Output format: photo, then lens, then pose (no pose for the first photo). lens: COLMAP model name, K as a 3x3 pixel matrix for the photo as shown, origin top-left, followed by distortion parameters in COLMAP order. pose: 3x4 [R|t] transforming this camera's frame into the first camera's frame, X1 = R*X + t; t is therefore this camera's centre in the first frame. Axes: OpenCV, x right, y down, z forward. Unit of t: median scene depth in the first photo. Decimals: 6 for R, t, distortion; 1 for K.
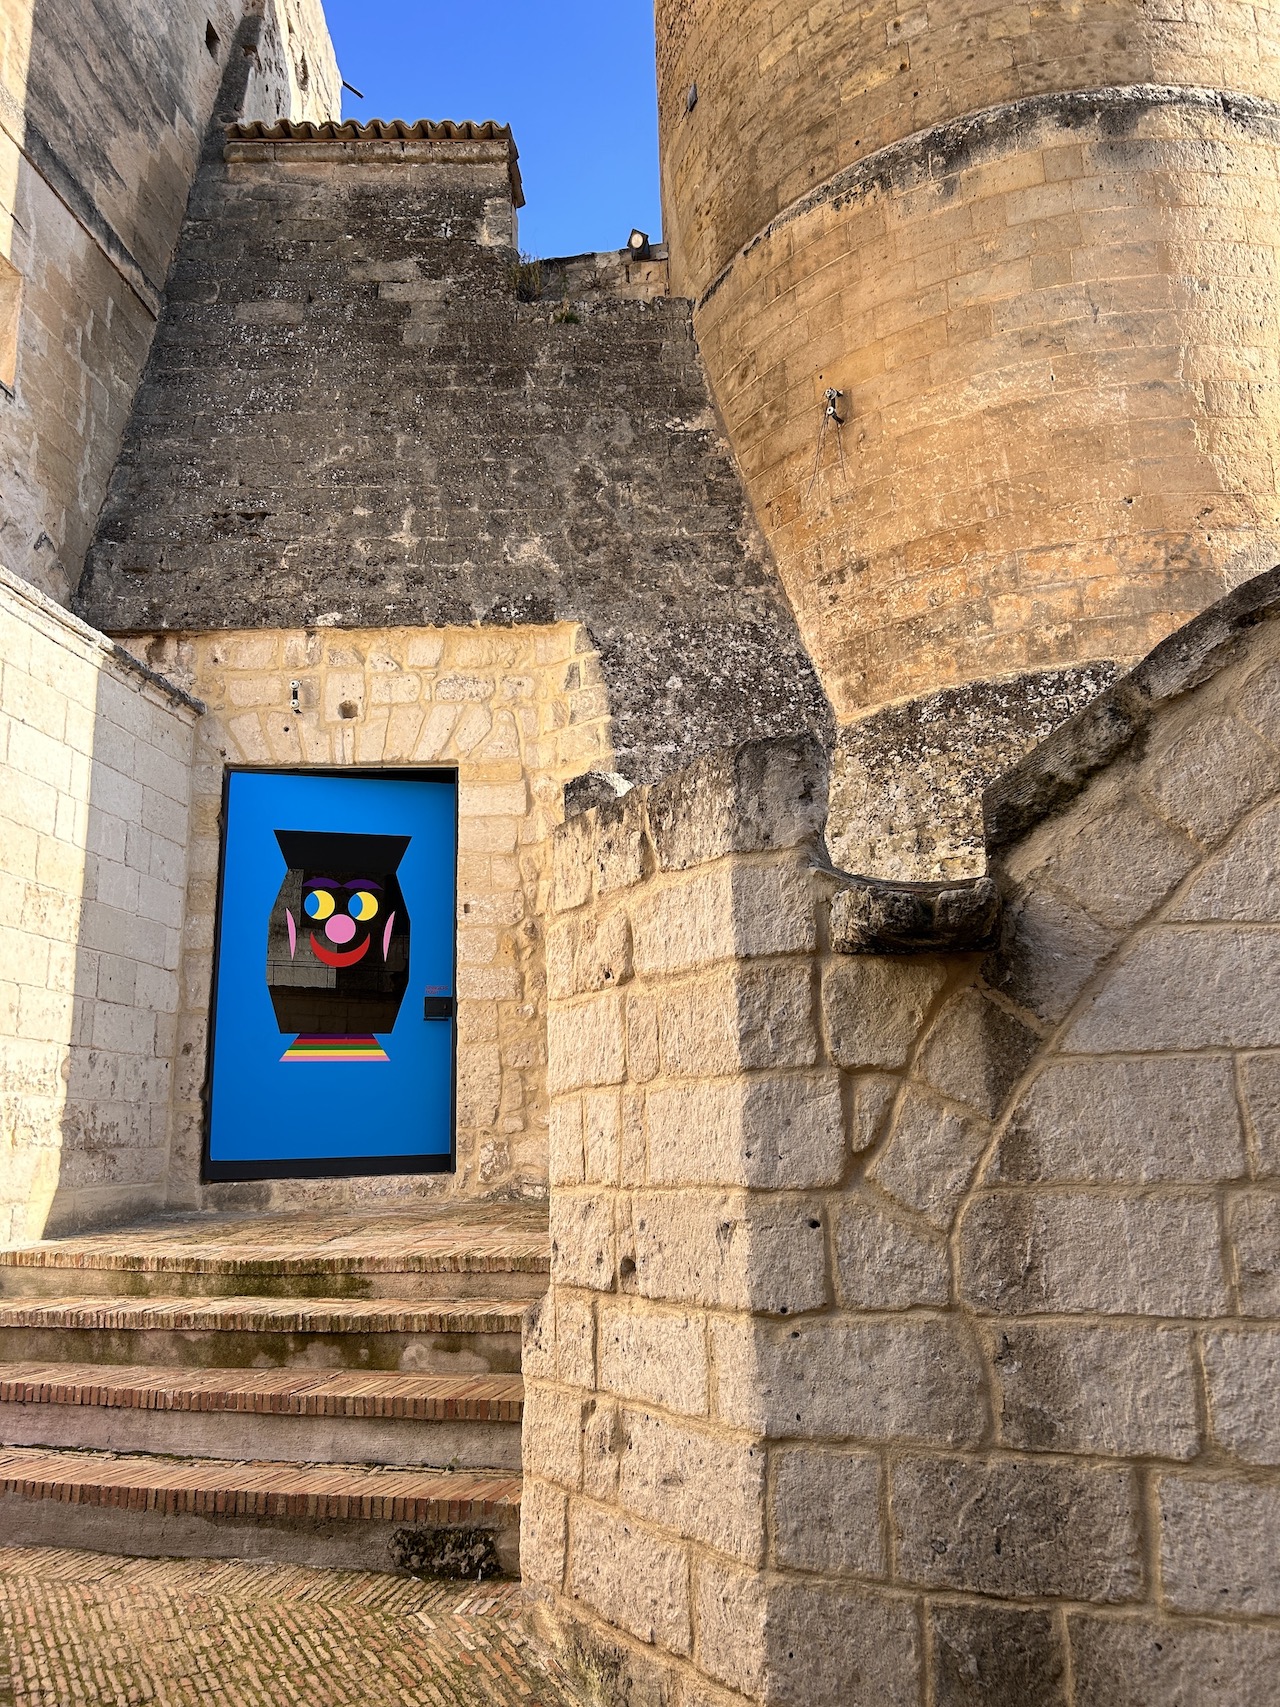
lens RADIAL K [[1292.8, 0, 630.7], [0, 1292.8, 864.7], [0, 0, 1]] dist [0.053509, -0.057021]
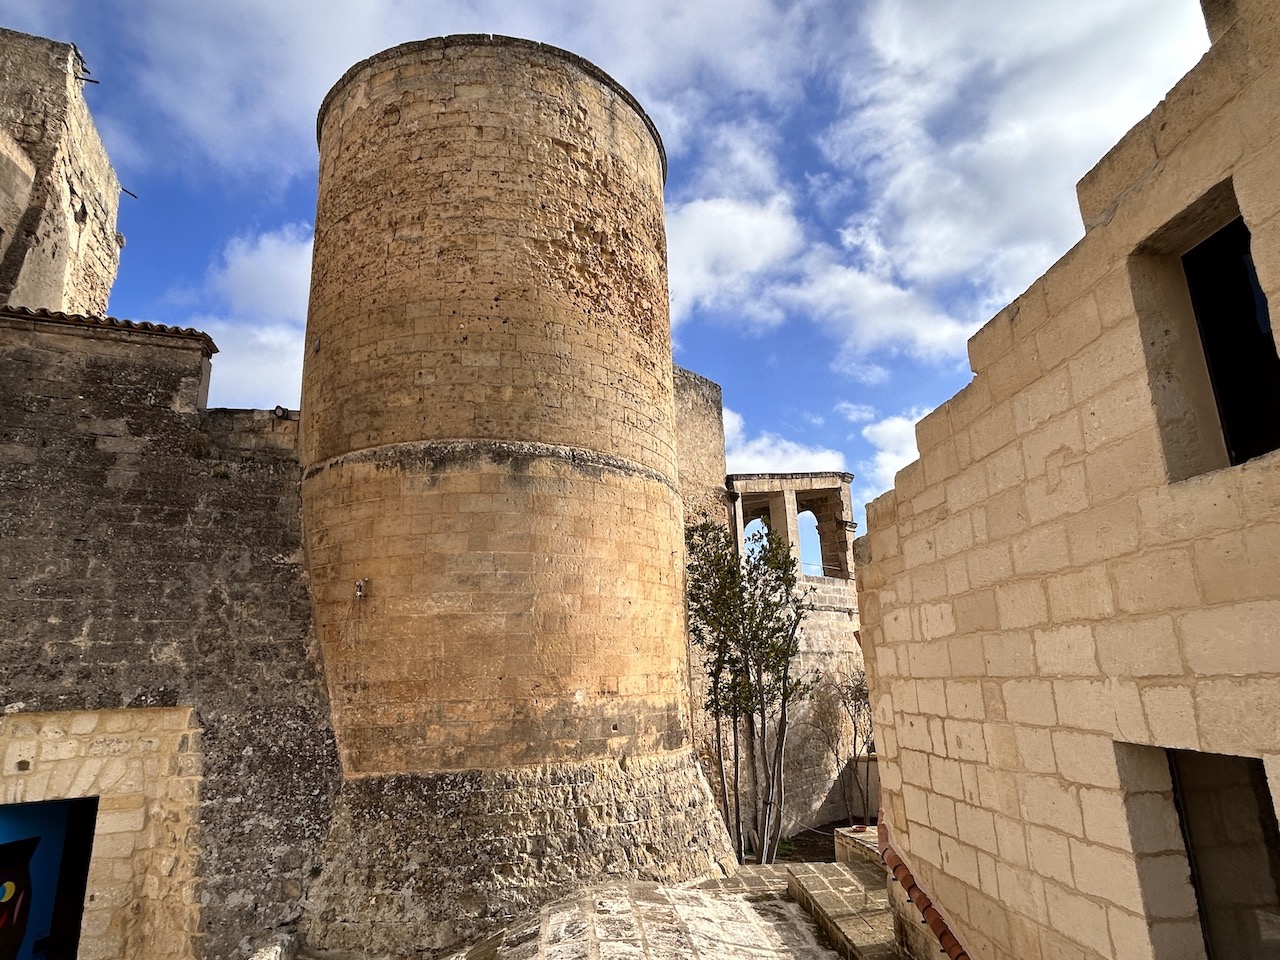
lens RADIAL K [[770.7, 0, 631.9], [0, 770.7, 478.6], [0, 0, 1]] dist [-0.007900, 0.008834]
pose [[0.933512, 0.087830, 0.347623, 0.123721], [-0.077087, 0.996024, -0.044646, -0.498221], [-0.350163, 0.014880, 0.936571, -0.155664]]
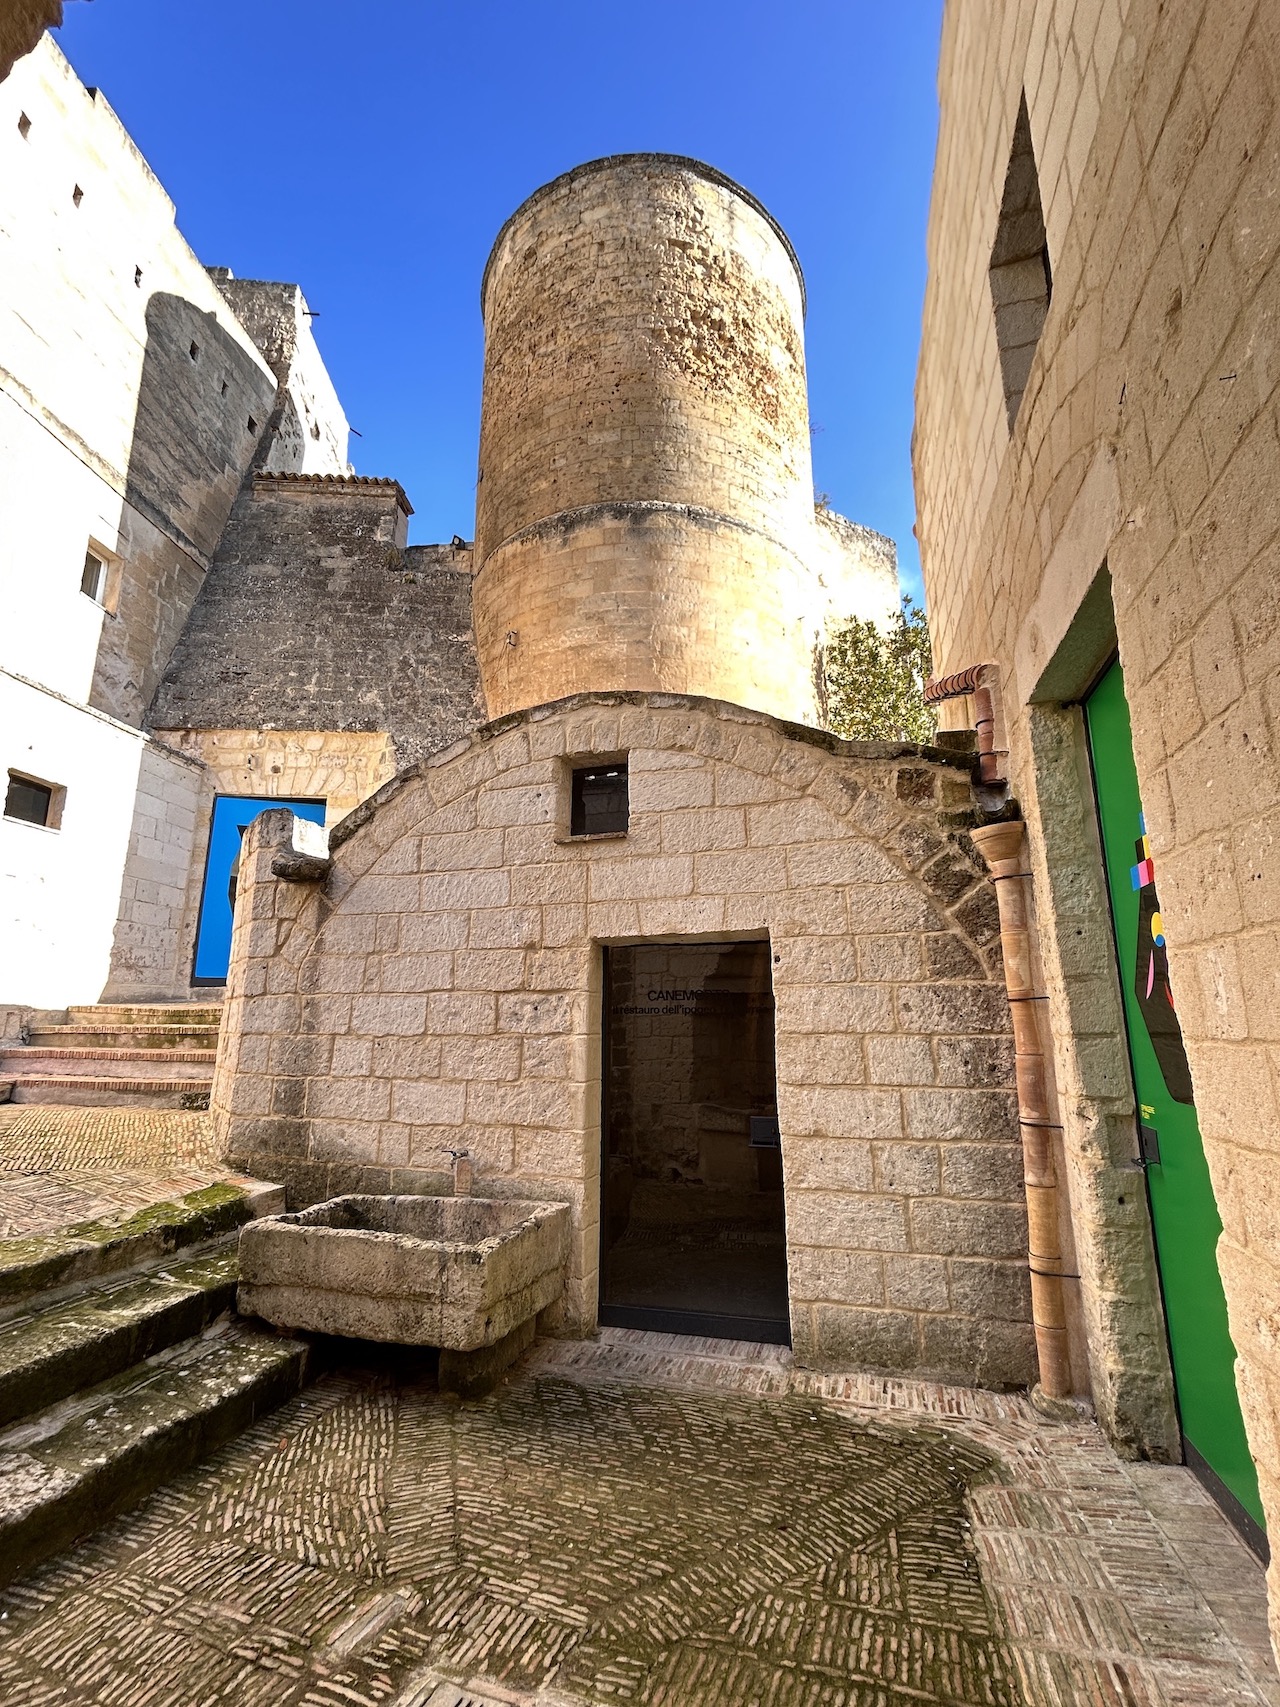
lens RADIAL K [[783.8, 0, 644.4], [0, 783.8, 856.5], [0, 0, 1]] dist [-0.002146, 0.000504]
pose [[0.997936, 0.036302, 0.052962, 0.327952], [-0.037037, 0.999230, 0.012950, -0.016632], [-0.052451, -0.014885, 0.998513, -0.319359]]
